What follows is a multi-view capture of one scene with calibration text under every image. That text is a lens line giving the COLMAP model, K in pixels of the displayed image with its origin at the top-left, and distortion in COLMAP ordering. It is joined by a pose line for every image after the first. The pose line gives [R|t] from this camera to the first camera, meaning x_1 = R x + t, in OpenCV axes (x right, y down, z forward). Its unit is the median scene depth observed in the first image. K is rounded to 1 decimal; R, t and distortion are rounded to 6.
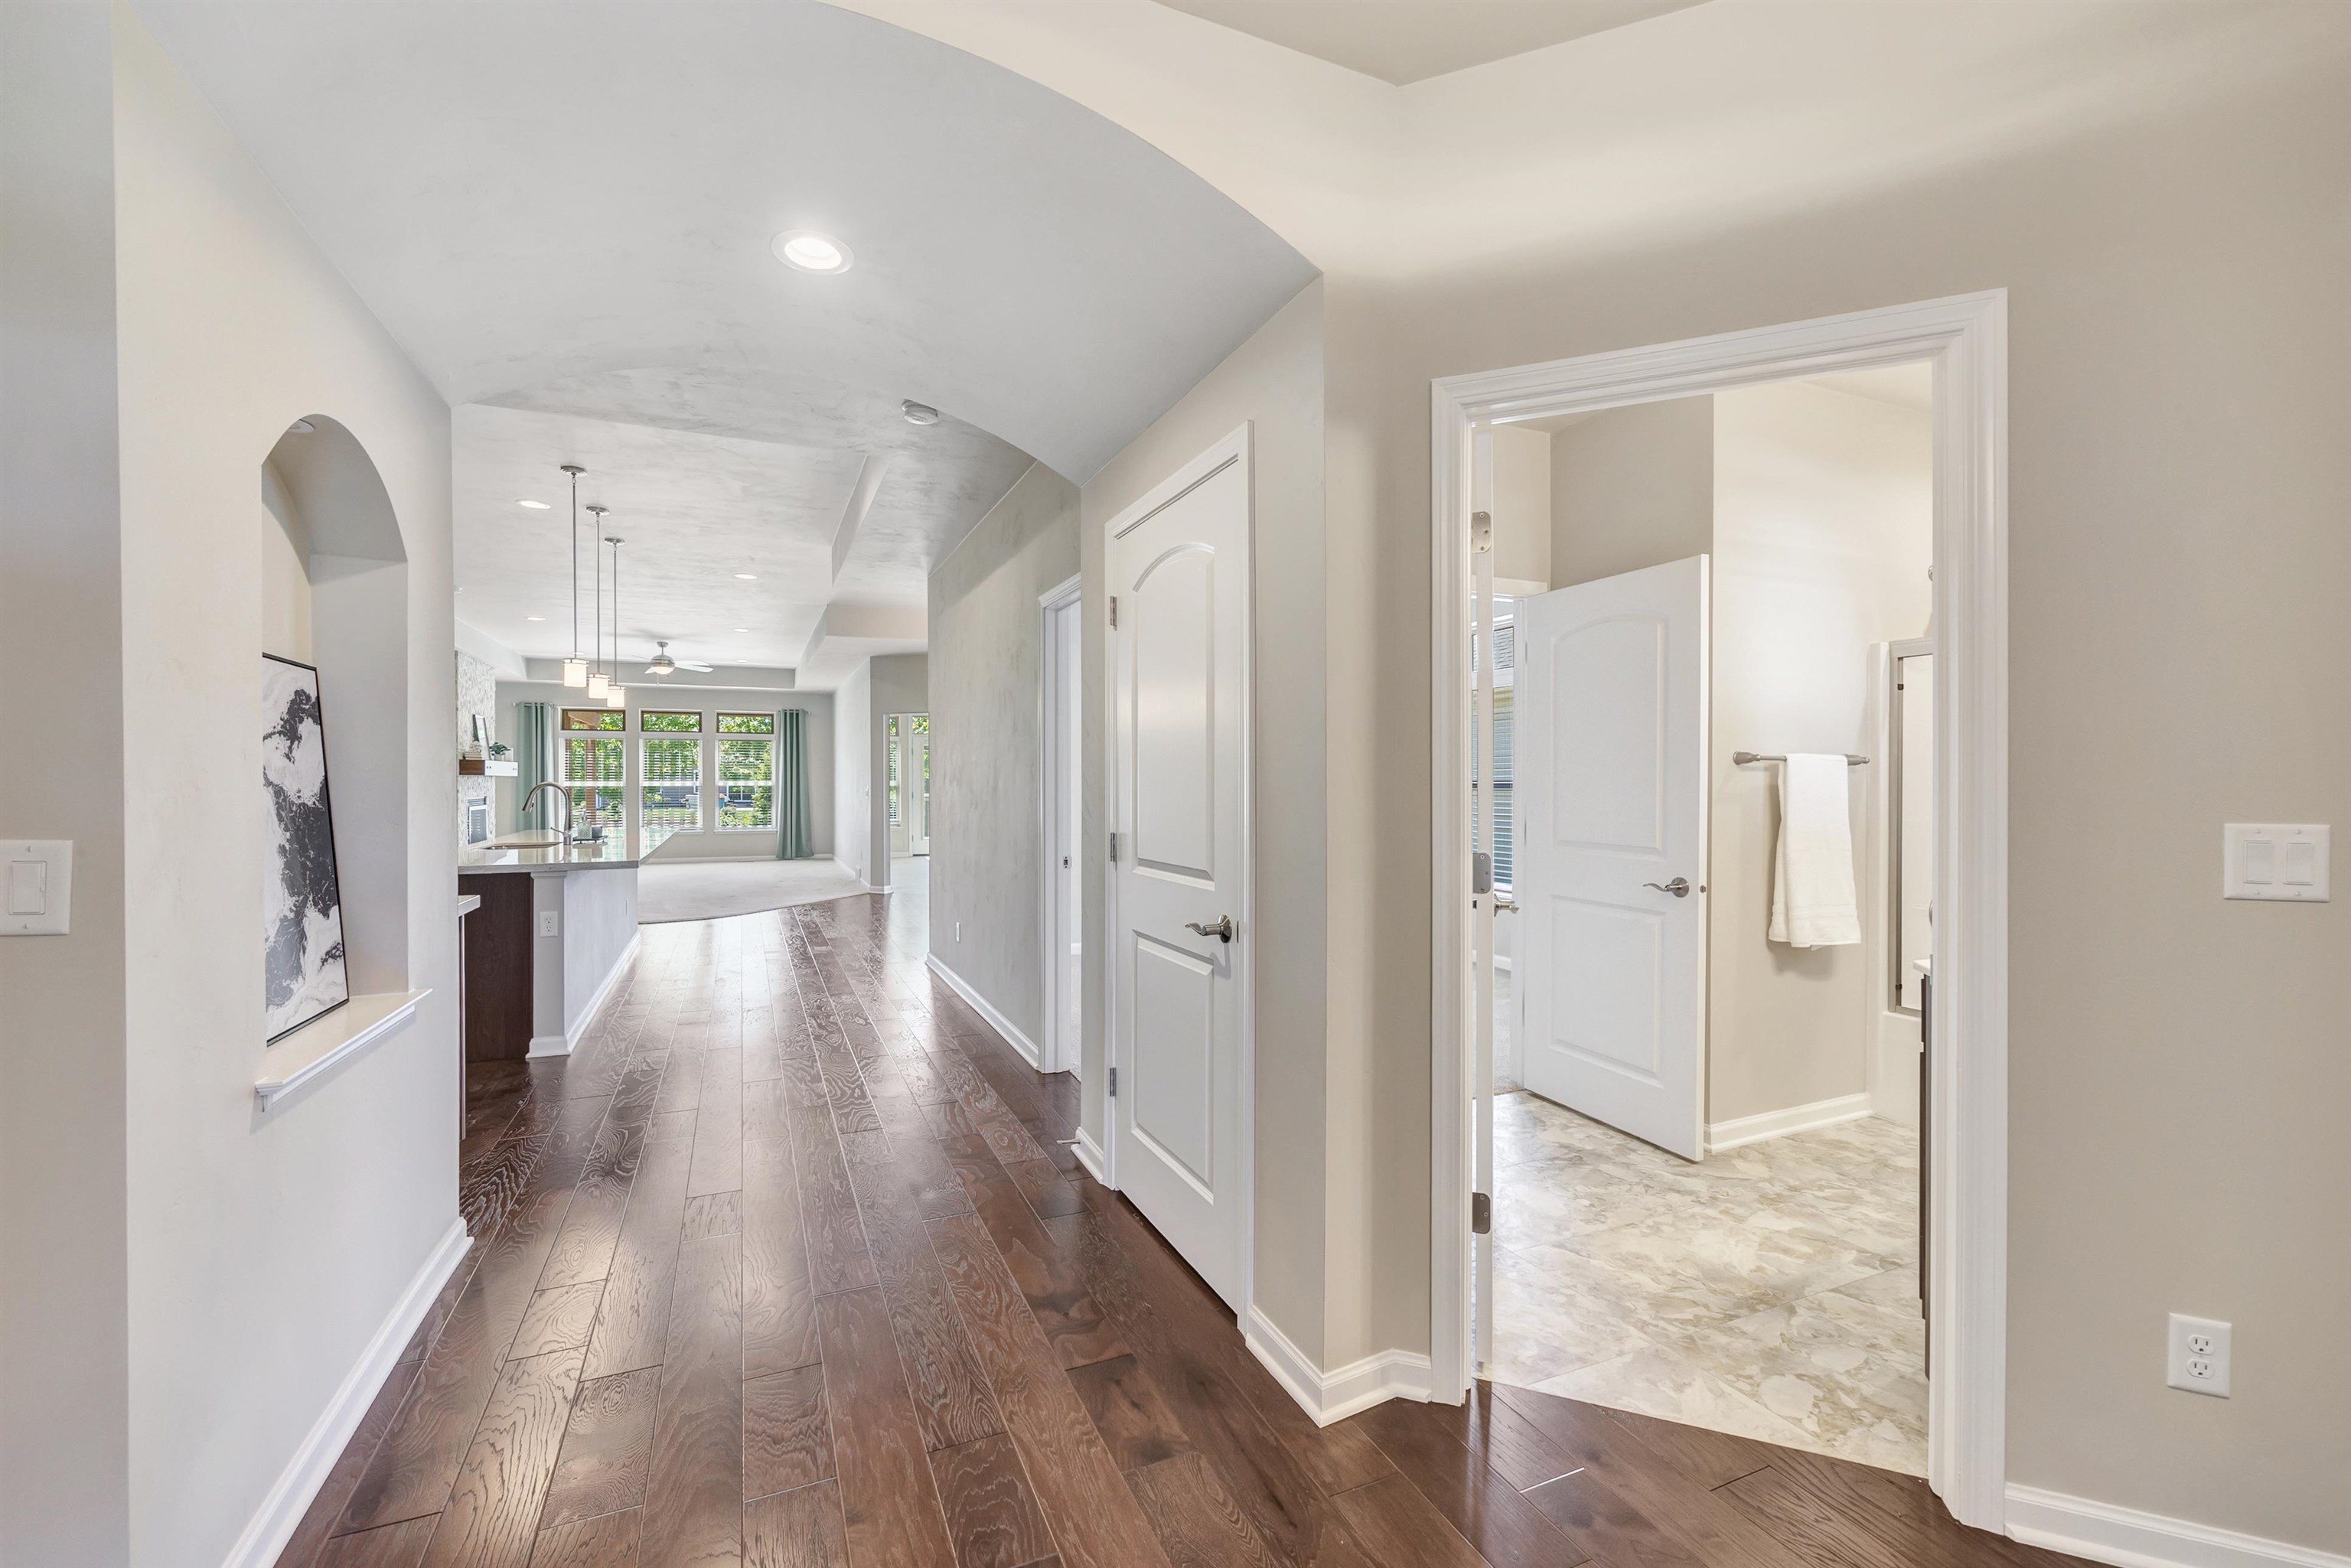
lens RADIAL K [[950.2, 0, 1164.9], [0, 950.2, 781.3], [0, 0, 1]] dist [0.002652, -0.000107]
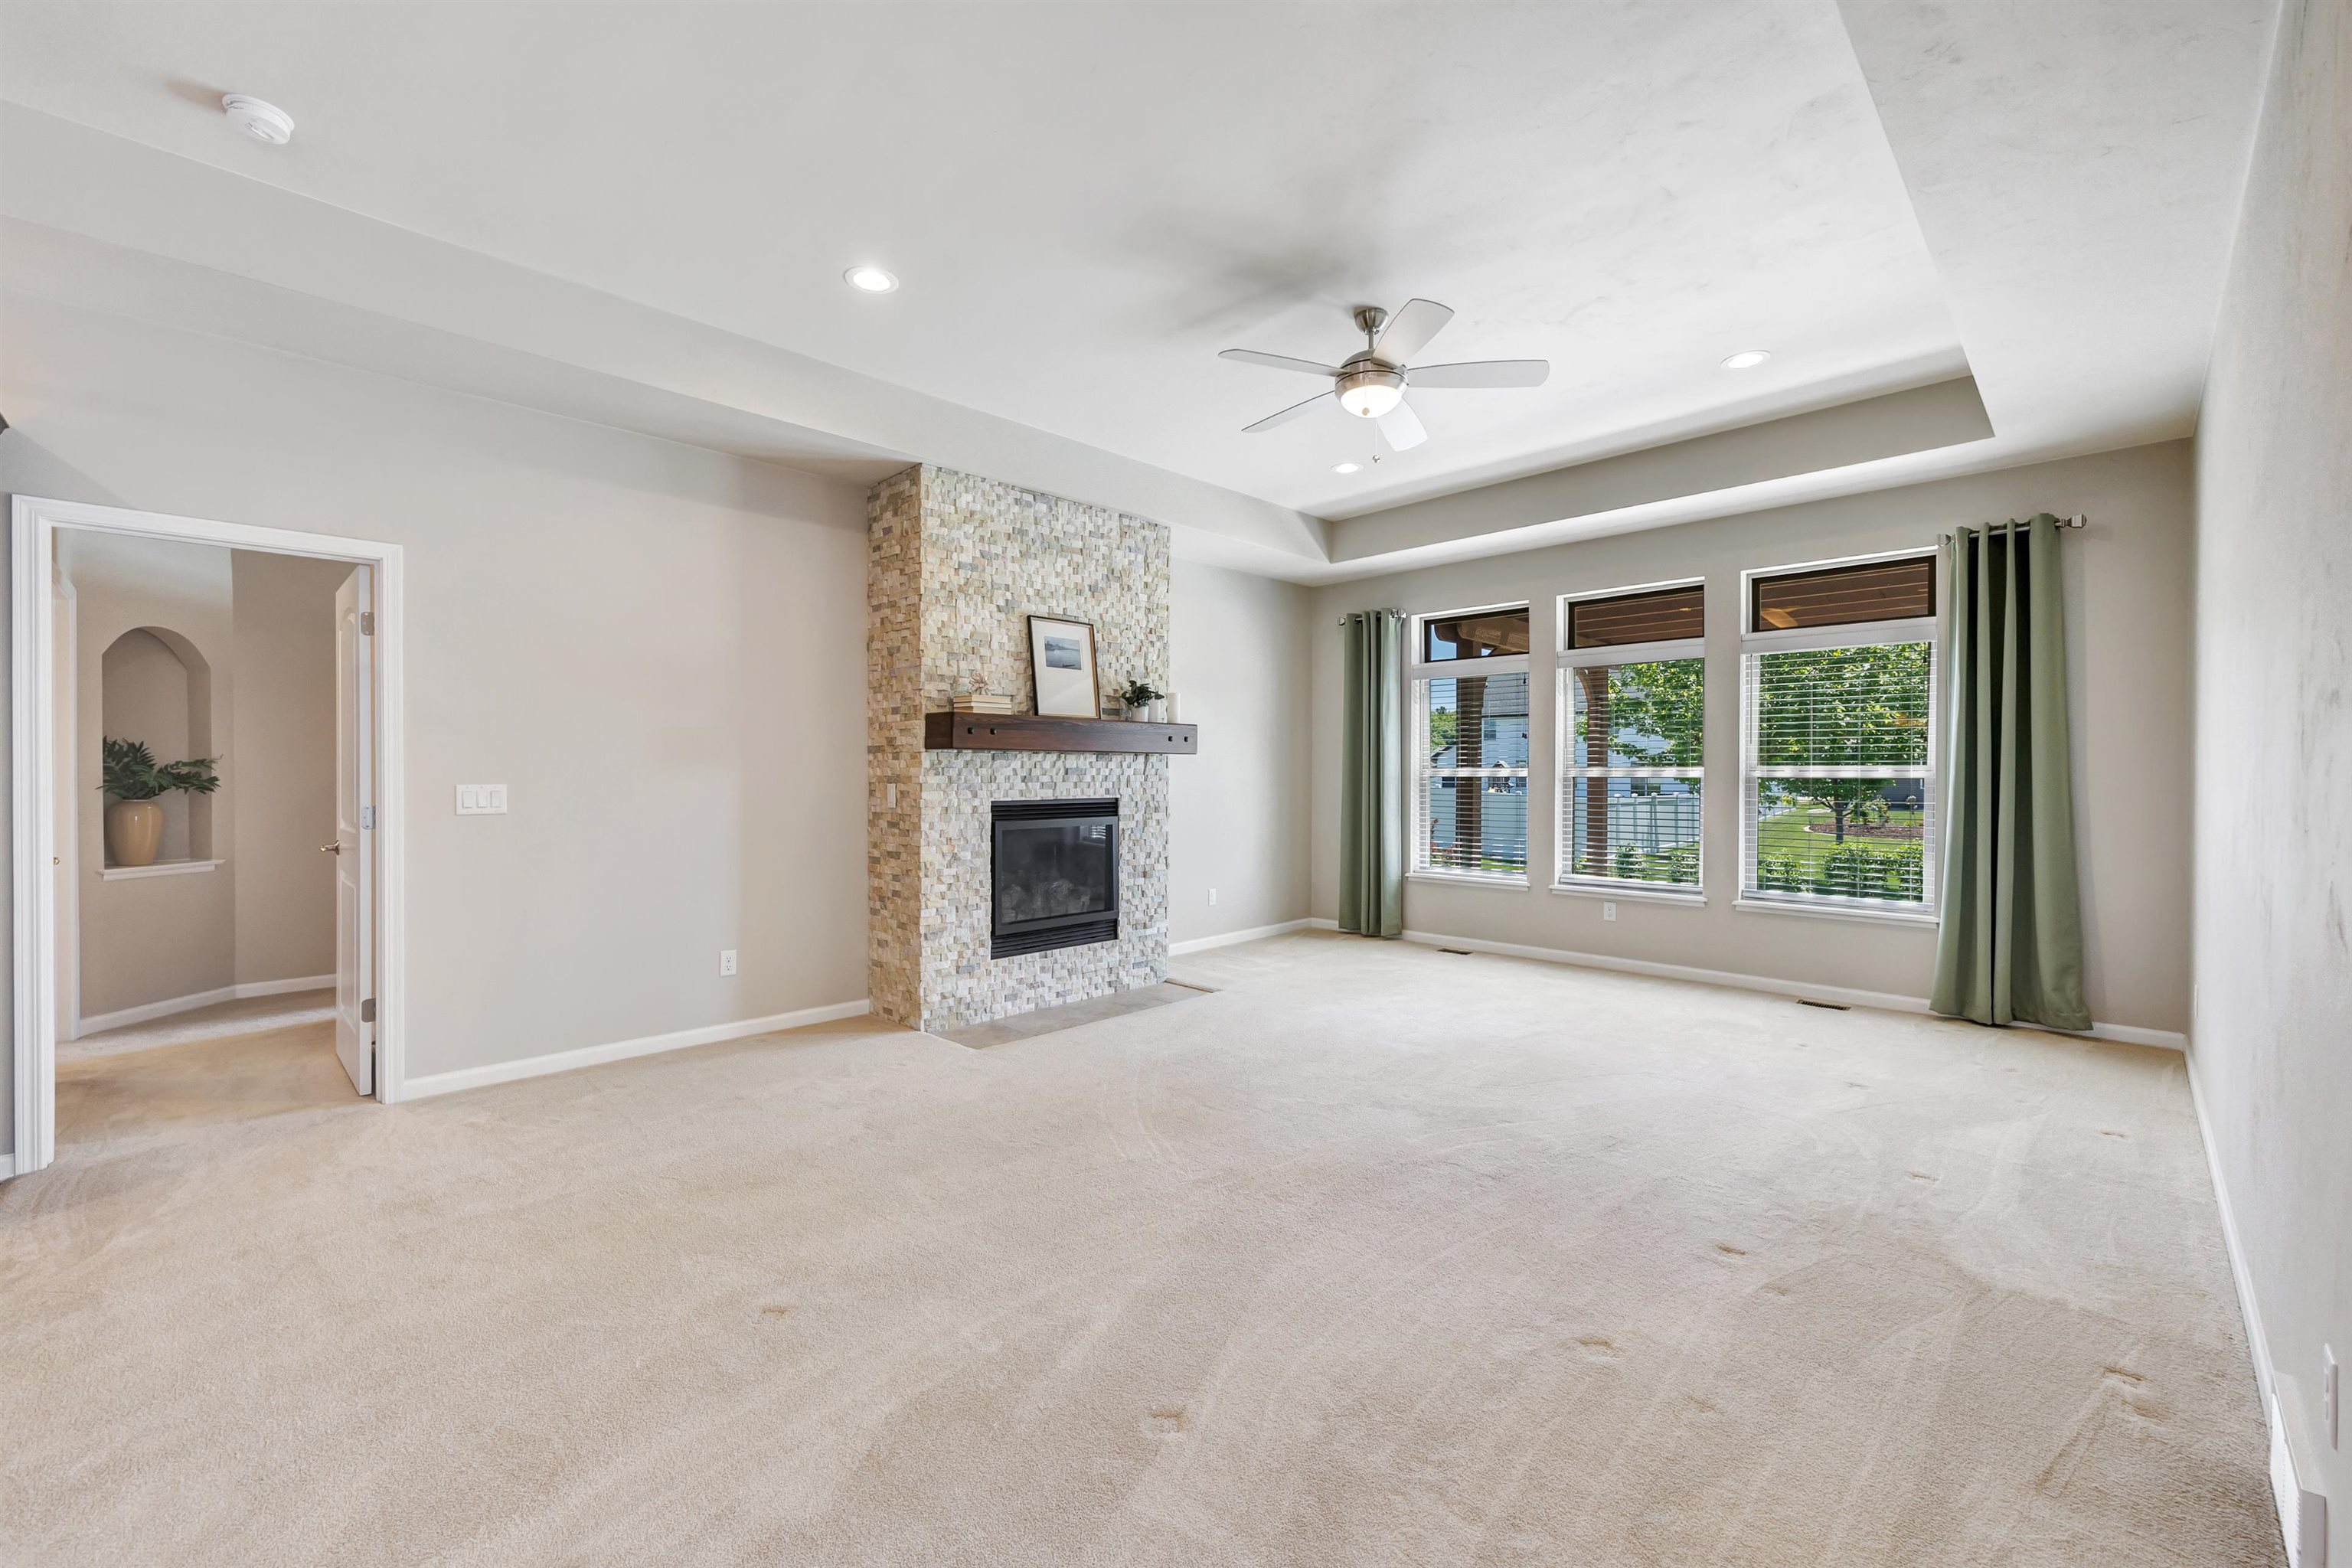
lens RADIAL K [[950.6, 0, 1163.2], [0, 950.6, 781.5], [0, 0, 1]] dist [0.002652, -0.000107]
pose [[0.364546, 0.009284, -0.931139, -0.223971], [0.000773, 0.999947, 0.010273, 0.001941], [0.931185, -0.004465, 0.364520, 0.693878]]
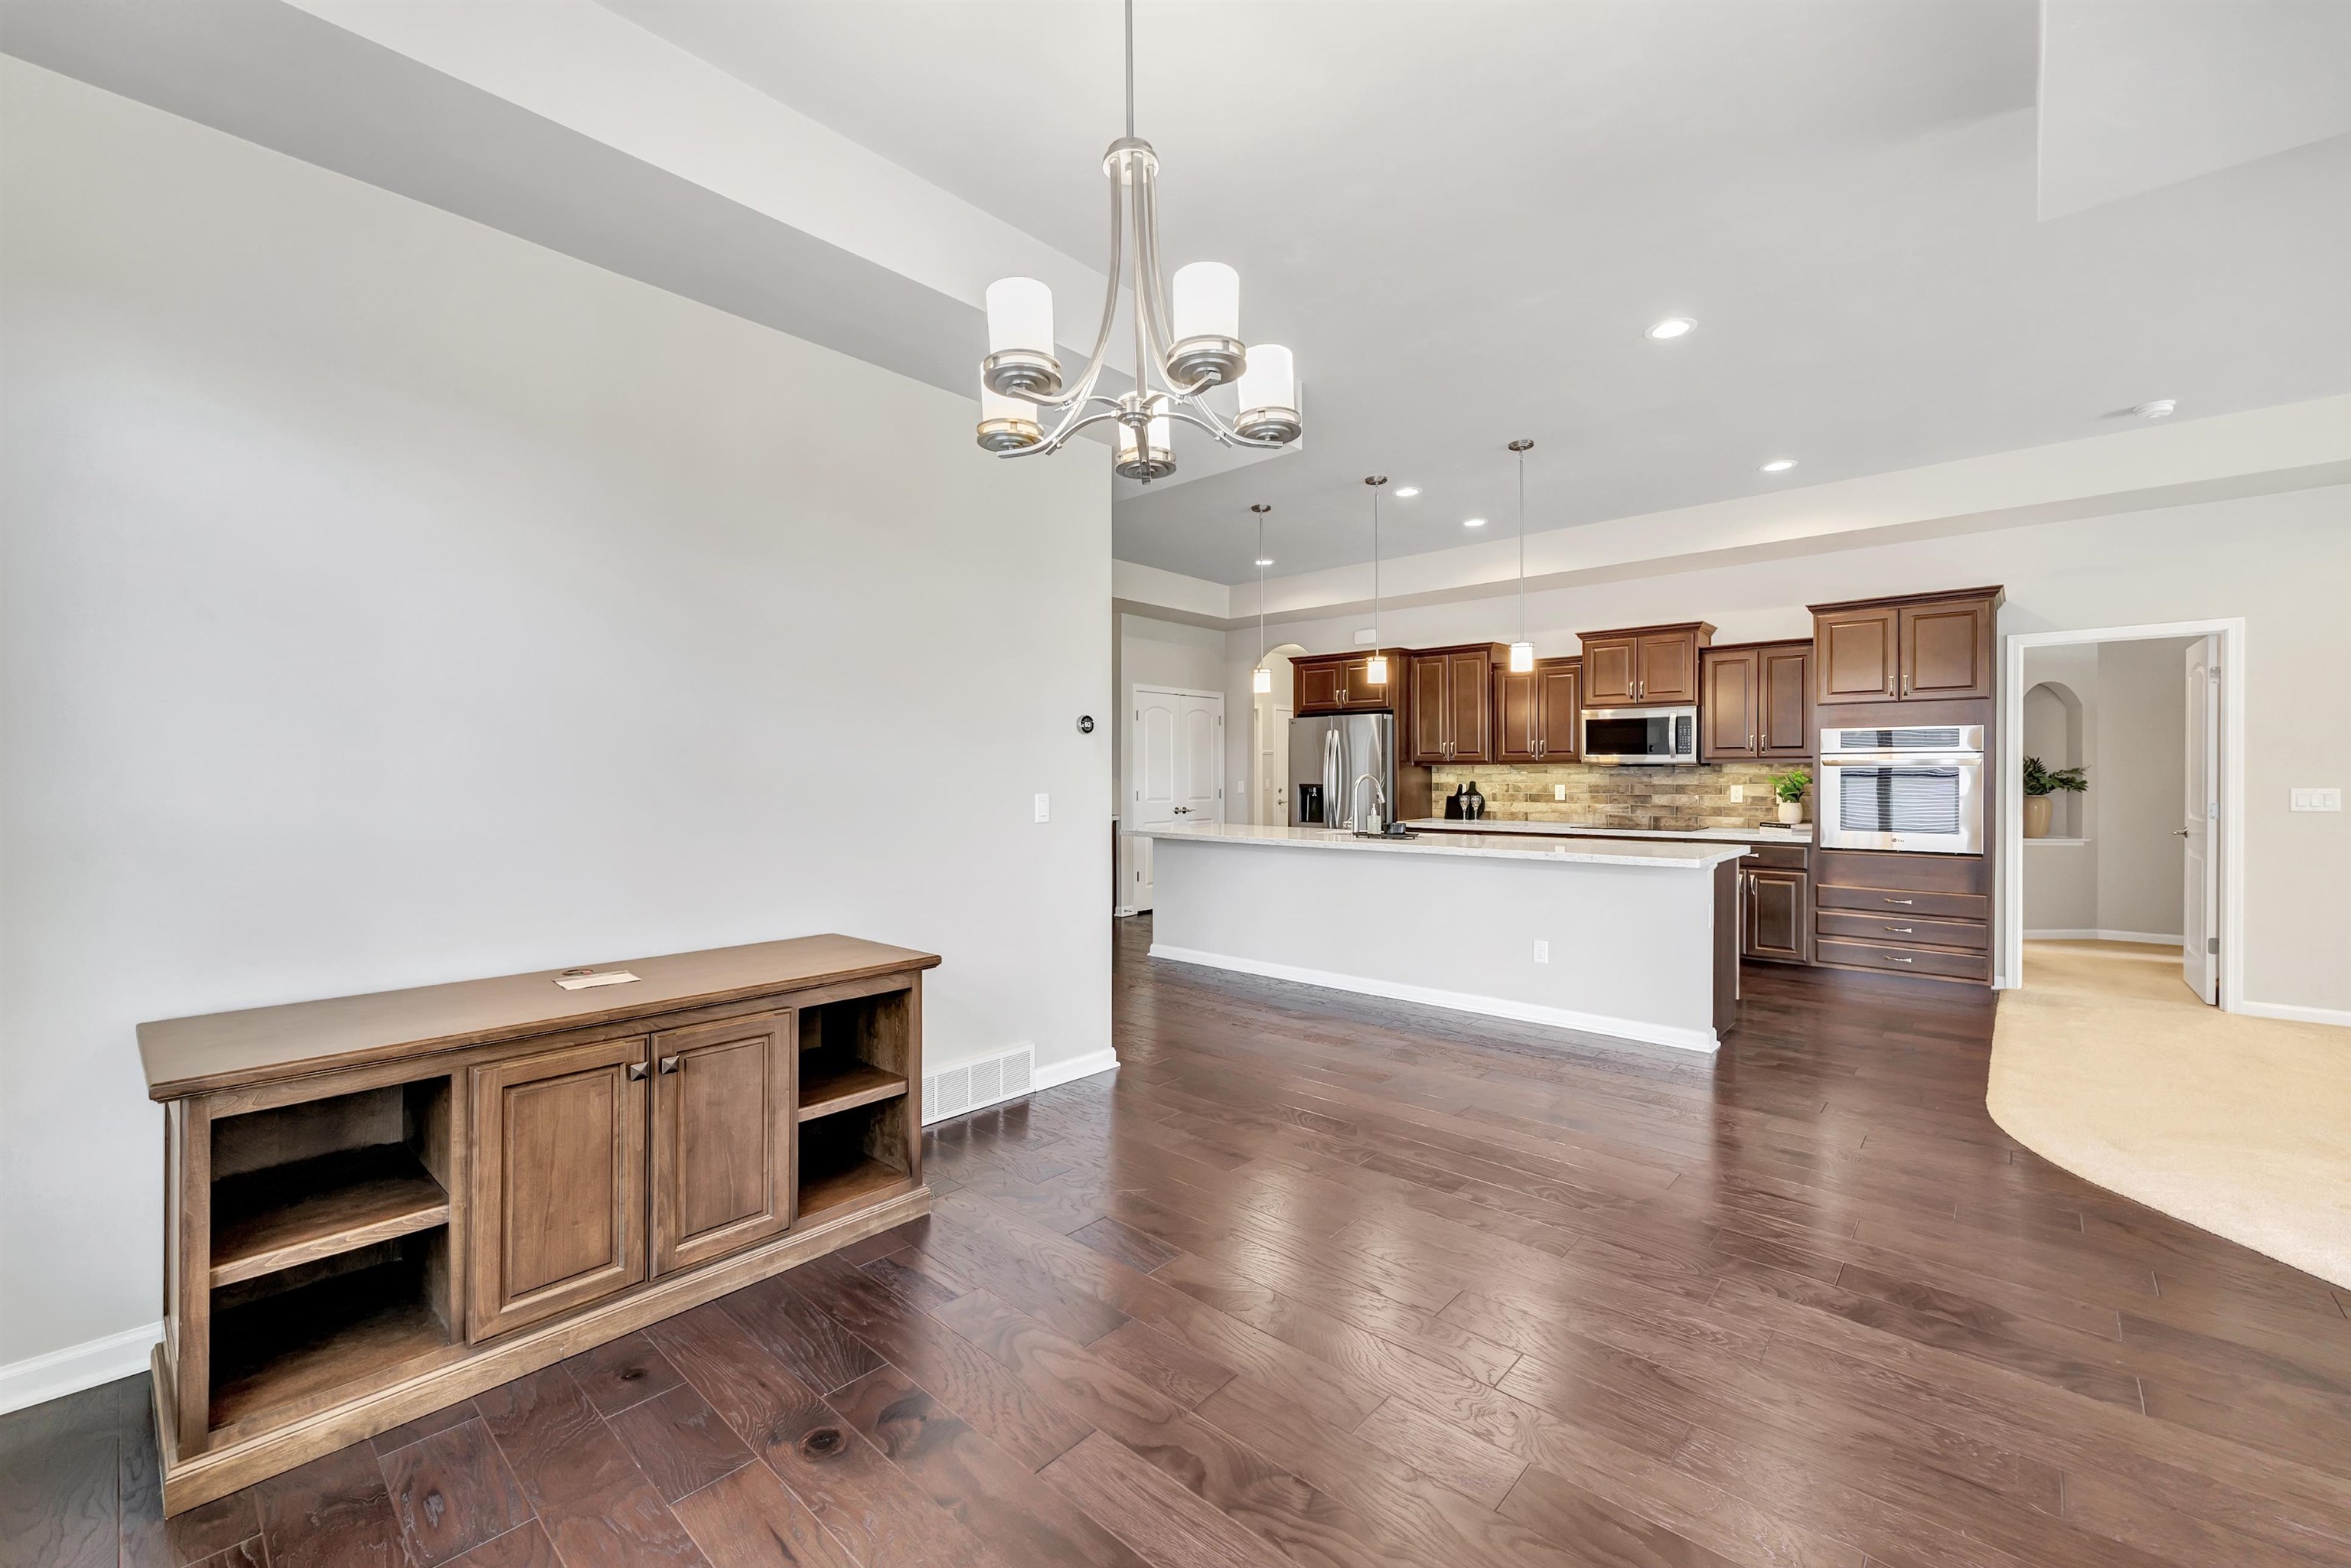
lens RADIAL K [[950.2, 0, 1177.0], [0, 950.2, 777.3], [0, 0, 1]] dist [0.002652, -0.000107]
pose [[-0.906049, 0.003406, -0.423158, -0.031377], [0.003156, 0.999994, 0.001292, -0.000351], [0.423160, -0.000165, -0.906055, 0.749205]]
